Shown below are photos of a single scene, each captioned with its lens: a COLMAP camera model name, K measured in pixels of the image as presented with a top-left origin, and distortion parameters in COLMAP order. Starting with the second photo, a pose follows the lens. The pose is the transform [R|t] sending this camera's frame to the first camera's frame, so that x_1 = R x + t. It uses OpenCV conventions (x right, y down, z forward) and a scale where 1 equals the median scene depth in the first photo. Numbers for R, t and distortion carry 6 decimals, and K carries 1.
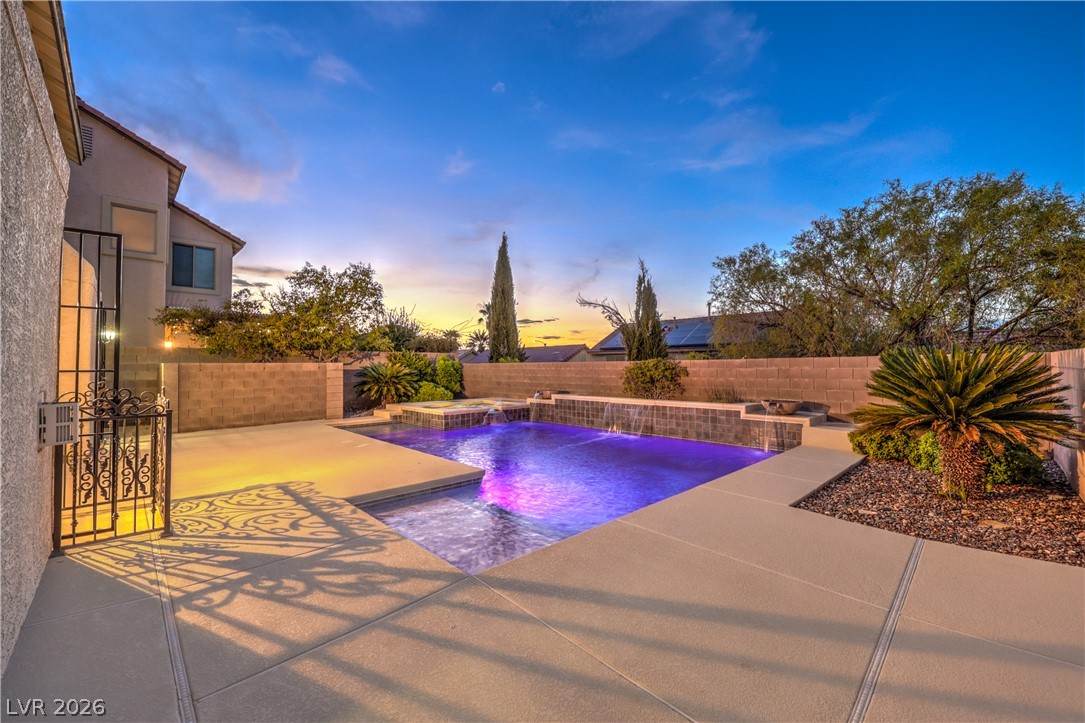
lens RADIAL K [[444.5, 0, 542.9], [0, 444.5, 372.1], [0, 0, 1]] dist [-0.001696, -0.000367]
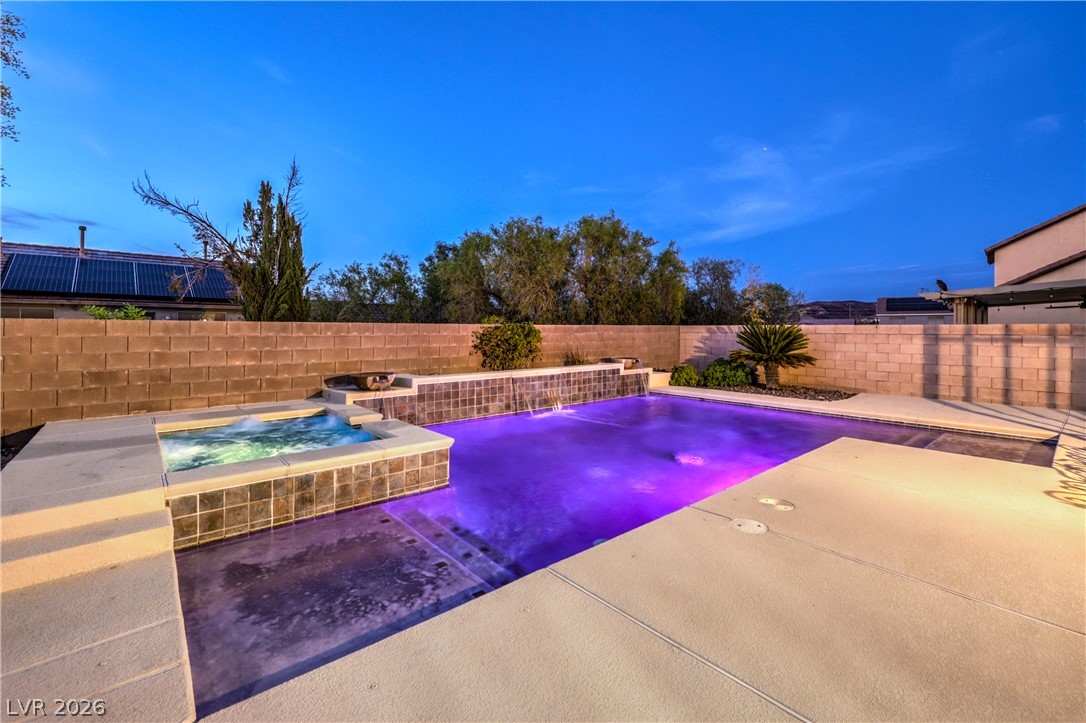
lens RADIAL K [[474.2, 0, 545.4], [0, 474.2, 330.1], [0, 0, 1]] dist [0.000551, 0.000261]
pose [[0.032533, 0.005665, 0.999455, -0.837693], [0.010863, 0.999923, -0.006022, -0.010959], [-0.999412, 0.011053, 0.032469, 1.137520]]
